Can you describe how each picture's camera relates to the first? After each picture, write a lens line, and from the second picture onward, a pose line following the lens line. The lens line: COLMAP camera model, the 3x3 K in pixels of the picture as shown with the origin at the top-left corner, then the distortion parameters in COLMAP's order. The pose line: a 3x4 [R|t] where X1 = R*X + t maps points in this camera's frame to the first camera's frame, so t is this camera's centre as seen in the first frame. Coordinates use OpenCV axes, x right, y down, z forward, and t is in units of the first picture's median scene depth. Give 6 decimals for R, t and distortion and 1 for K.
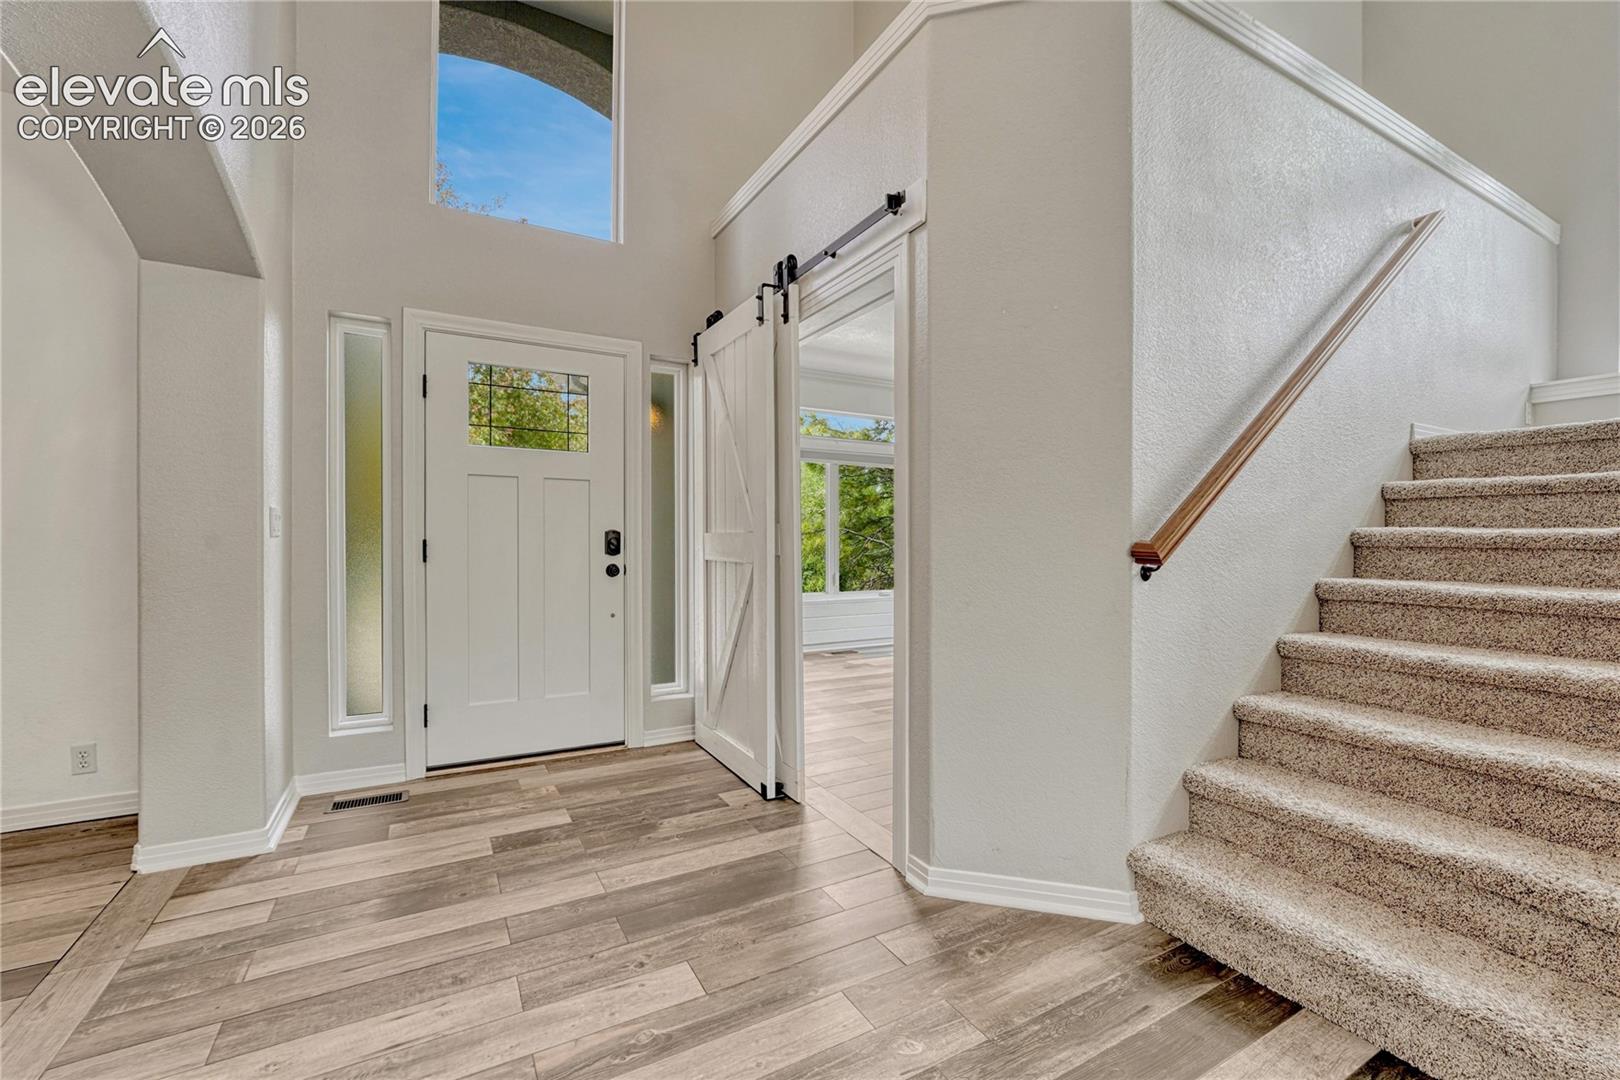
lens RADIAL K [[670.0, 0, 810.8], [0, 670.0, 539.0], [0, 0, 1]] dist [-0.012083, -0.000061]
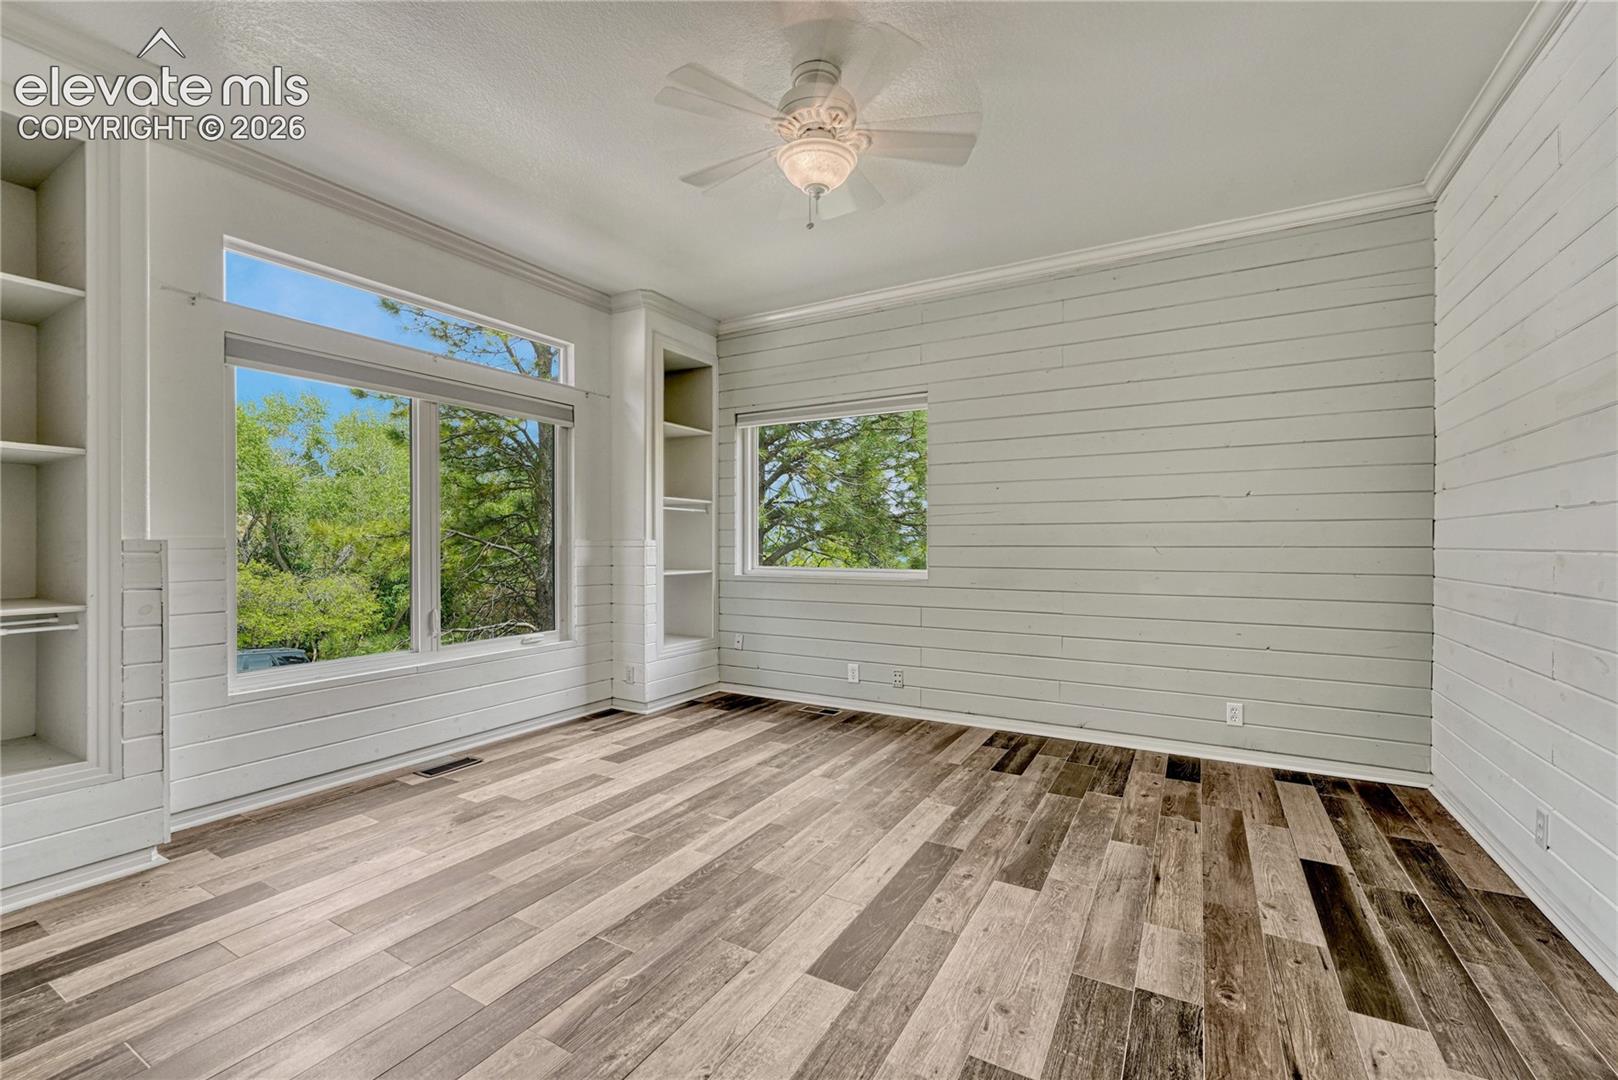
lens RADIAL K [[669.2, 0, 815.4], [0, 669.2, 544.4], [0, 0, 1]] dist [-0.012083, -0.000061]
pose [[0.850663, 0.000860, 0.525710, 0.008177], [-0.002390, 0.999995, 0.002231, -0.002334], [-0.525705, -0.003154, 0.850661, 0.193313]]
